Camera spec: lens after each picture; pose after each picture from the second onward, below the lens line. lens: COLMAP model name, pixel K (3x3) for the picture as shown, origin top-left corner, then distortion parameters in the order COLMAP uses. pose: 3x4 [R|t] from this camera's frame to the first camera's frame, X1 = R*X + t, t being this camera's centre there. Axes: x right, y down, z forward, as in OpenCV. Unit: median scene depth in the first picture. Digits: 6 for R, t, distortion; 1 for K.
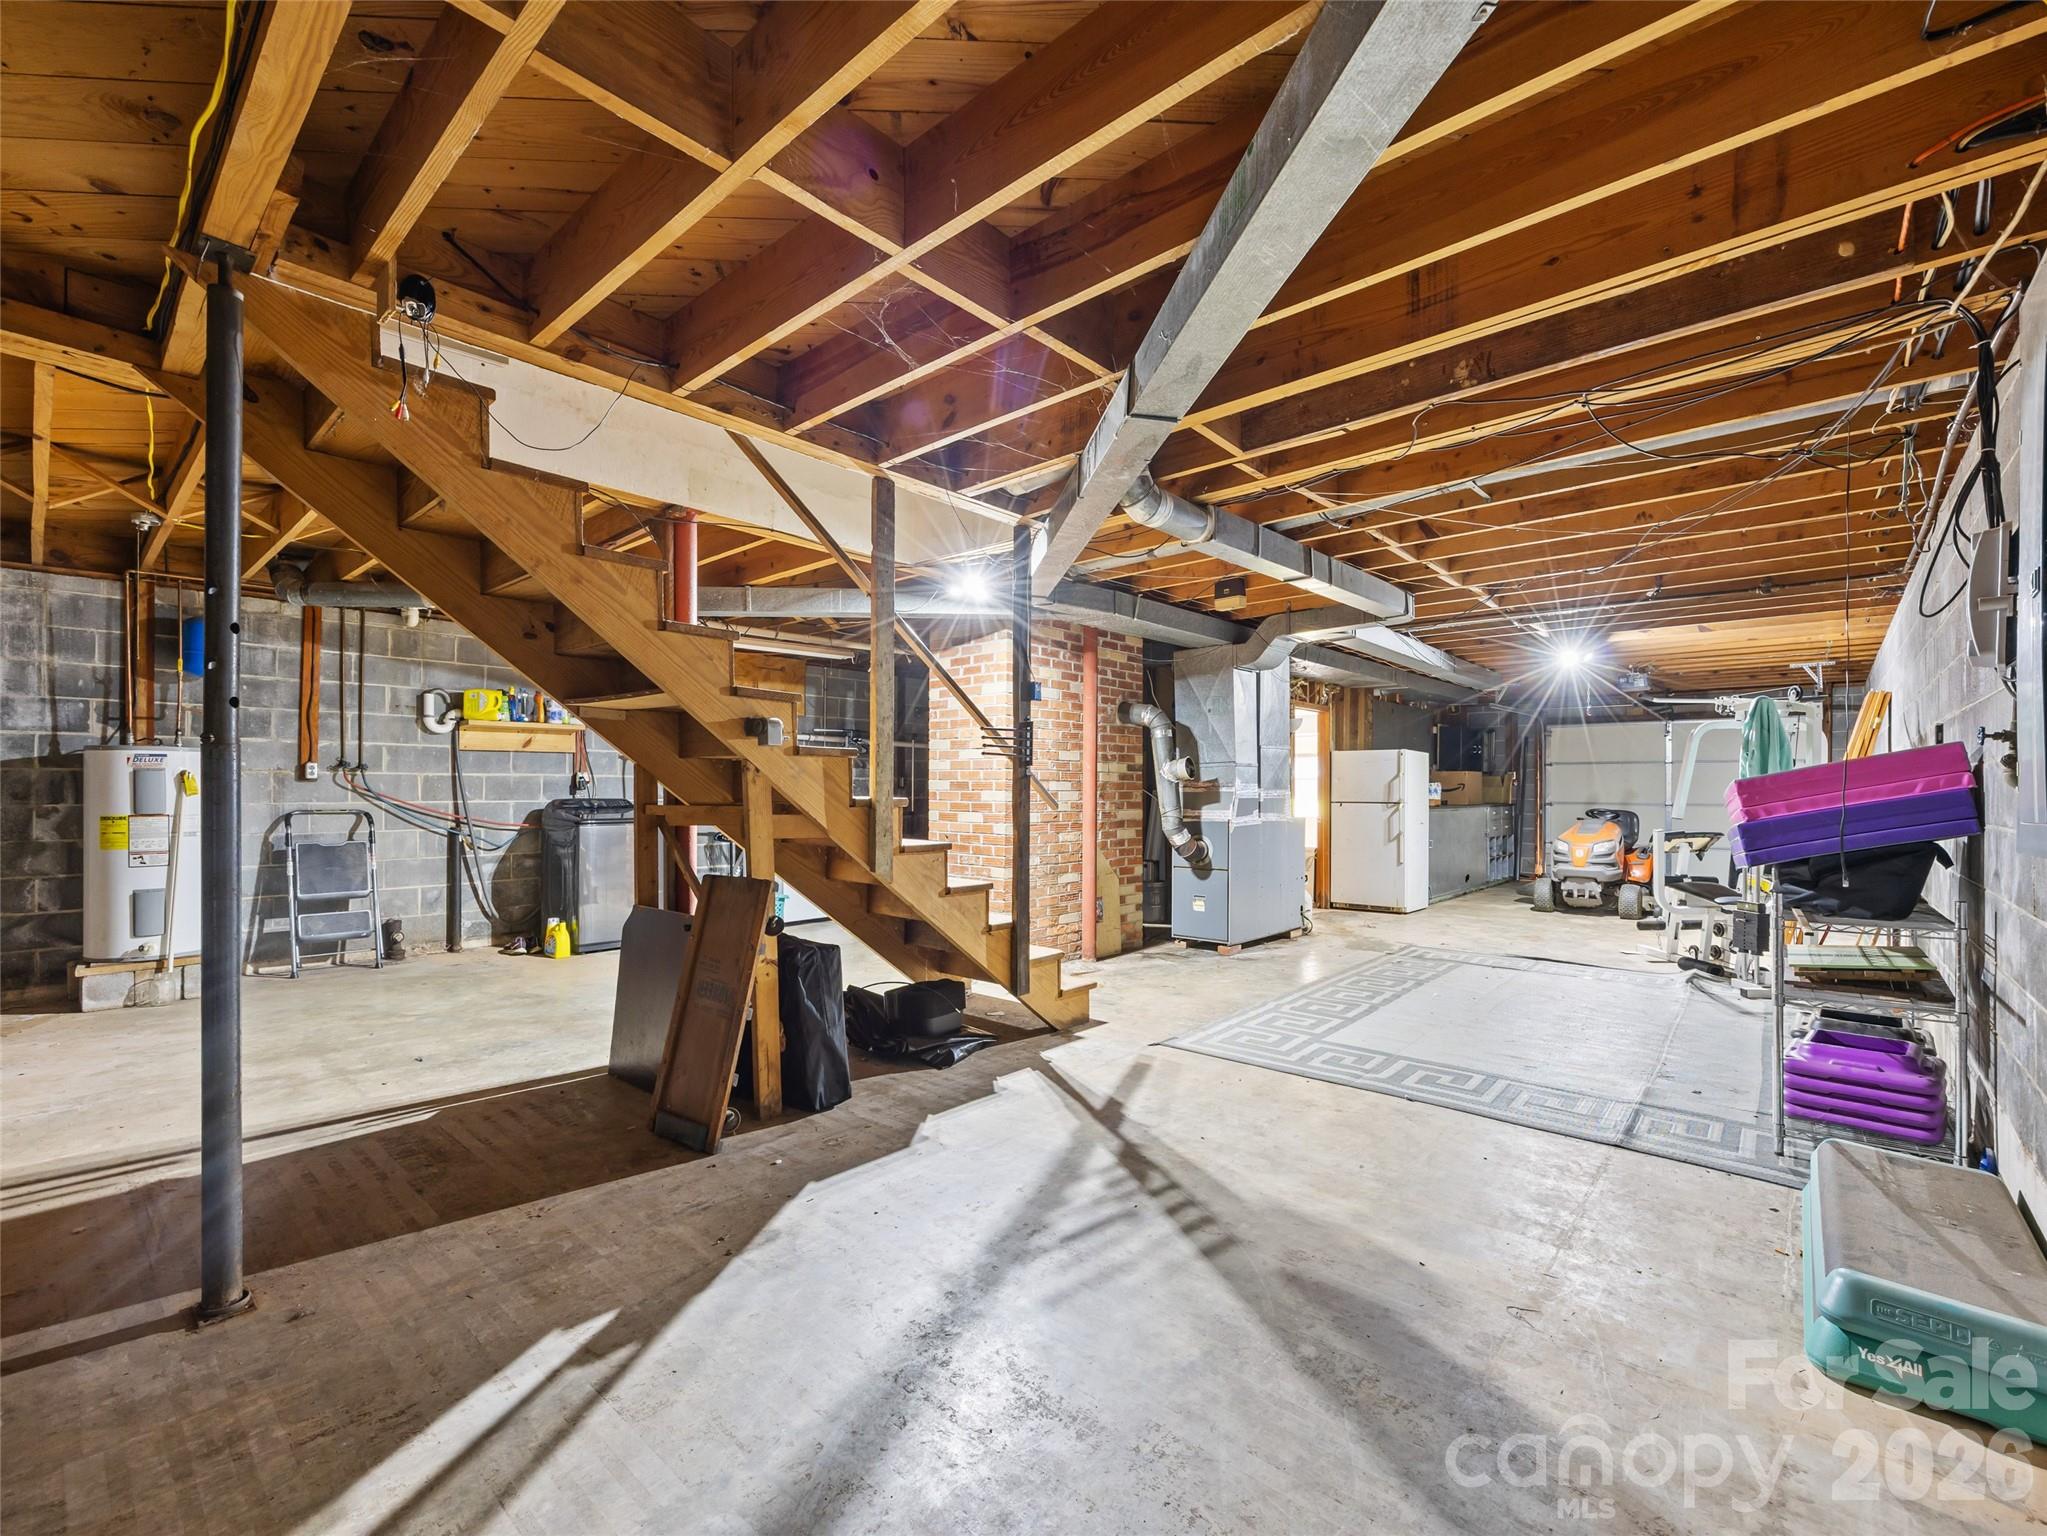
lens RADIAL K [[892.5, 0, 1027.8], [0, 892.5, 779.2], [0, 0, 1]] dist [0.001658, 0.000210]
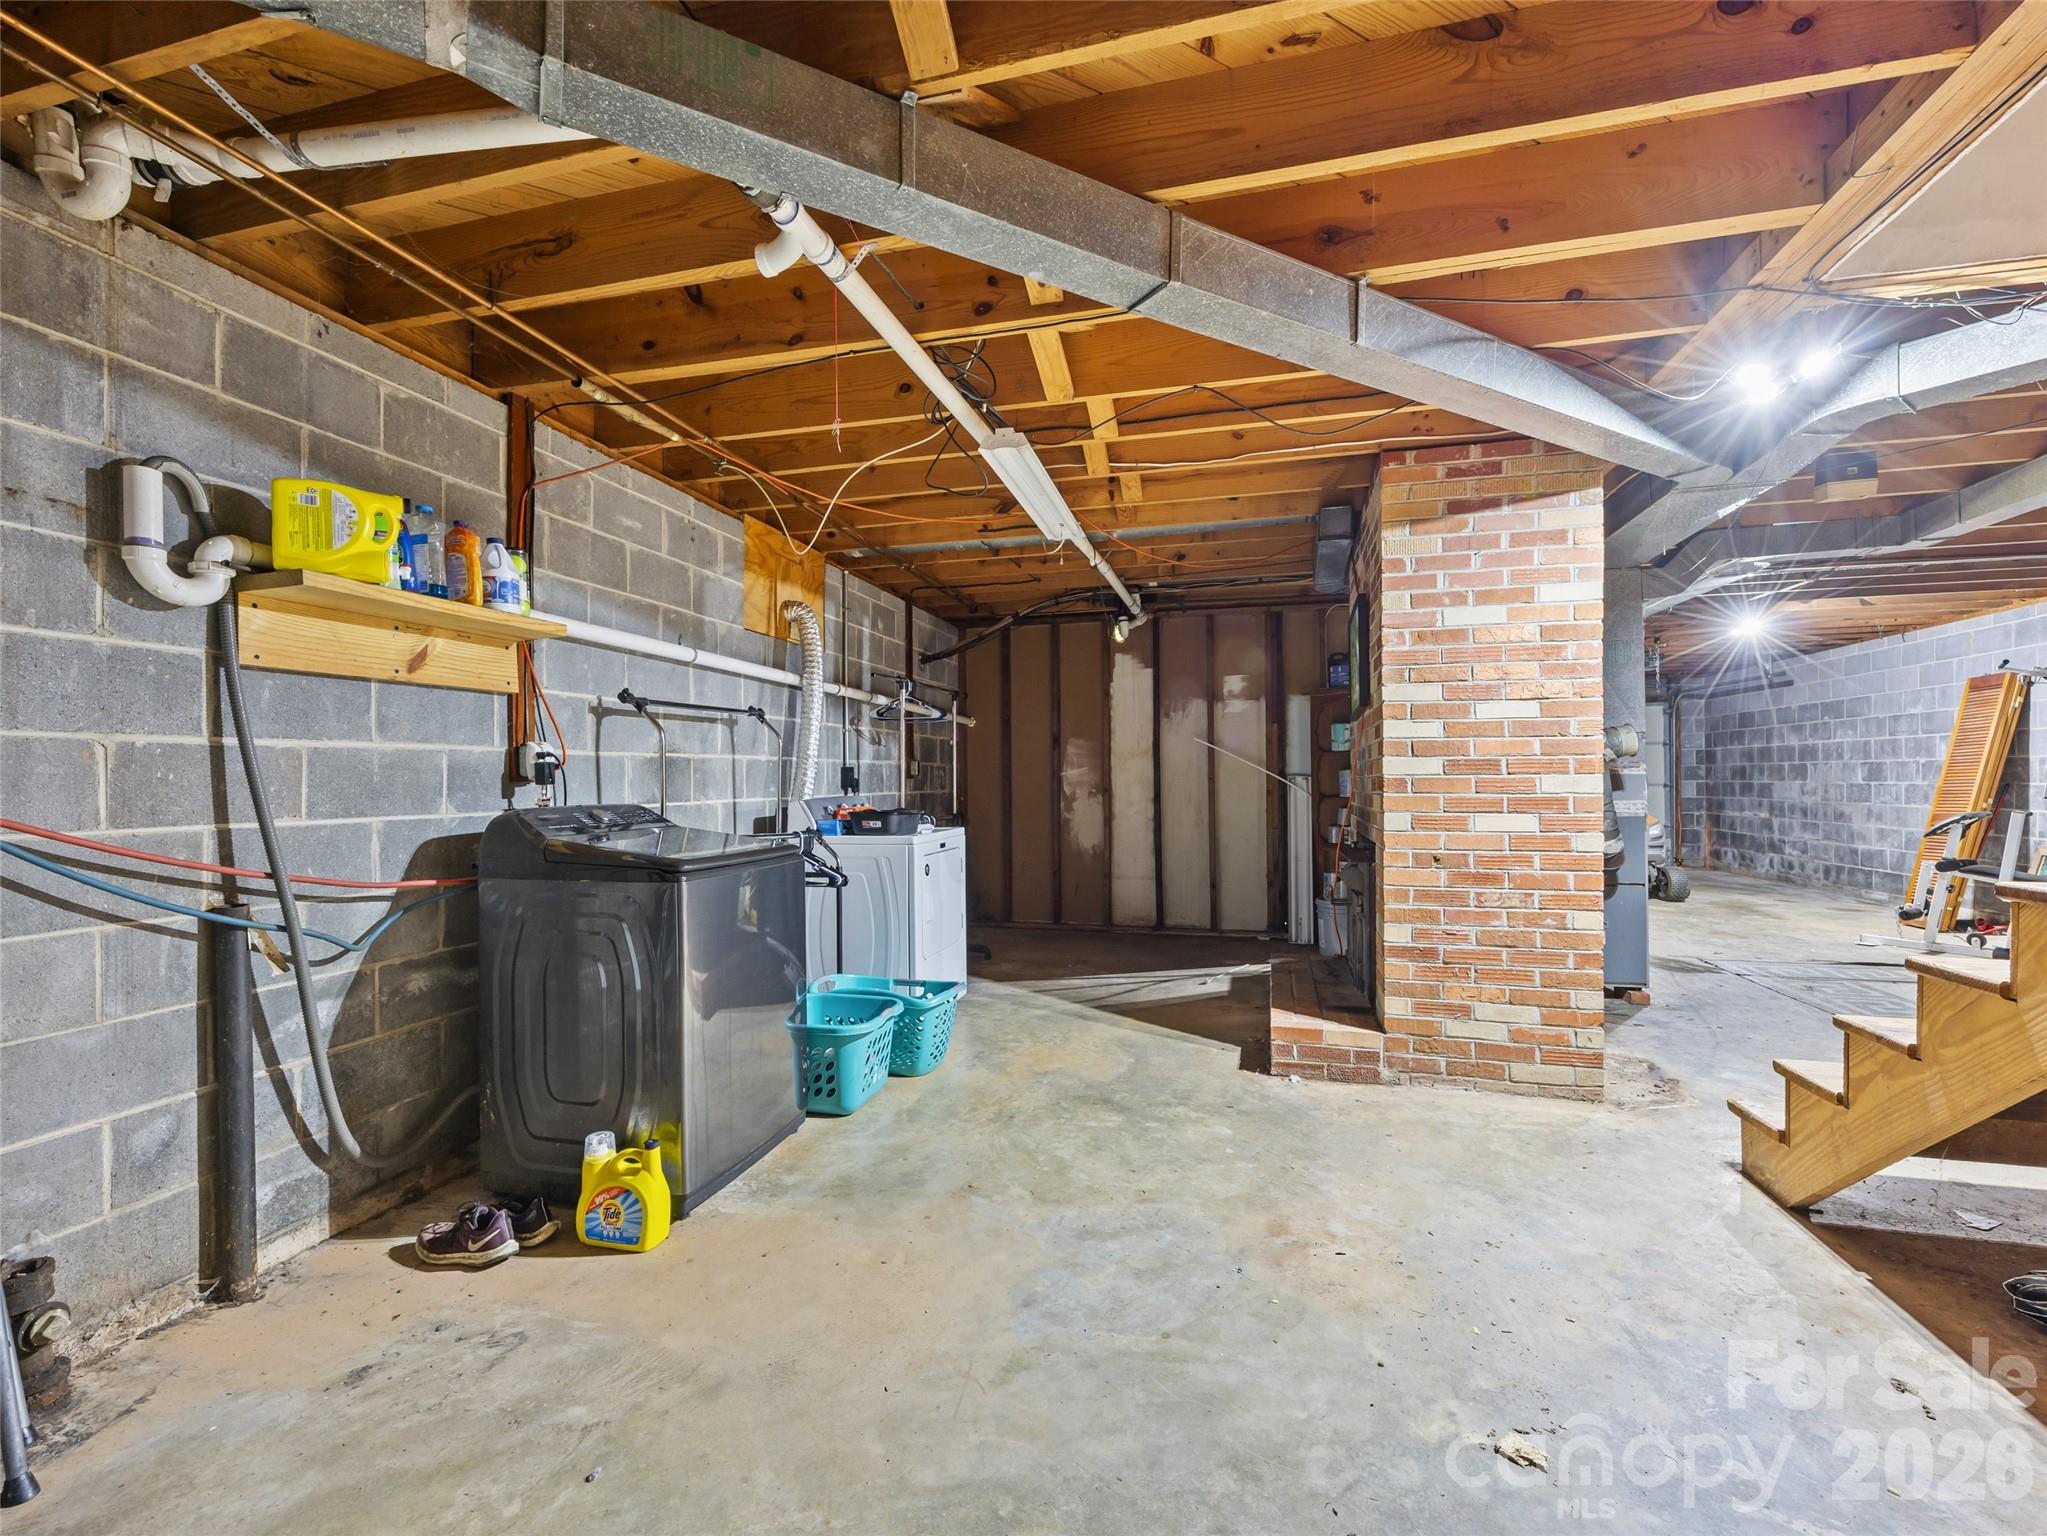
lens RADIAL K [[892.5, 0, 1023.2], [0, 892.5, 771.1], [0, 0, 1]] dist [0.001658, 0.000210]
pose [[0.888647, -0.007005, 0.458538, -0.536672], [0.005718, 0.999975, 0.004195, 0.005624], [-0.458556, -0.001106, 0.888665, 0.588056]]
